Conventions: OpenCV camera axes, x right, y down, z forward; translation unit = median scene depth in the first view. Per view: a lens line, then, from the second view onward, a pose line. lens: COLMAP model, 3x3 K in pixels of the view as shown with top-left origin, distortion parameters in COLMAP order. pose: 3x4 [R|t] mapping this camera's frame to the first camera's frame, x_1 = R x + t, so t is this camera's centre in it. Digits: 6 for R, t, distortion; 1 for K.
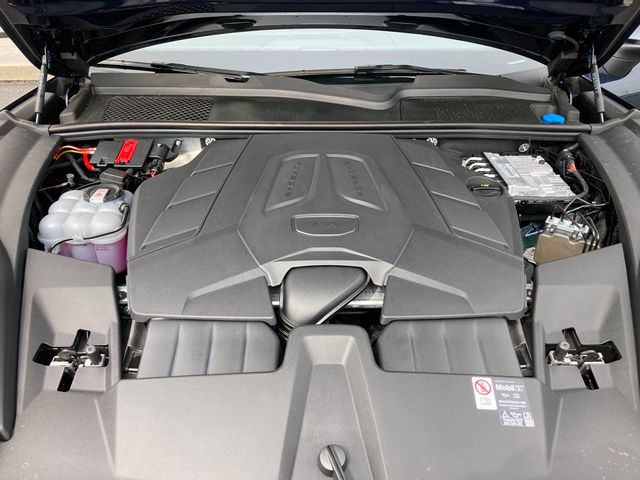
lens RADIAL K [[517.7, 0, 322.4], [0, 517.7, 242.7], [0, 0, 1]] dist [0.037151, -0.052459]
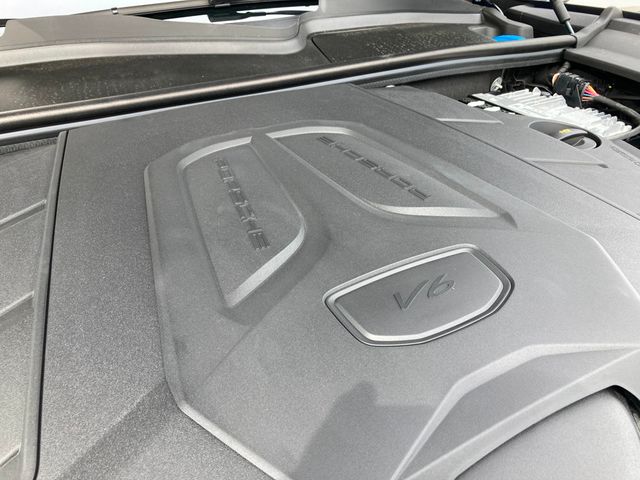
lens RADIAL K [[517.7, 0, 322.4], [0, 517.7, 242.7], [0, 0, 1]] dist [0.037151, -0.052459]
pose [[0.878763, -0.266958, 0.395612, -0.139498], [0.279446, 0.959784, 0.026931, -0.072222], [-0.386891, 0.086886, 0.918023, 0.525688]]
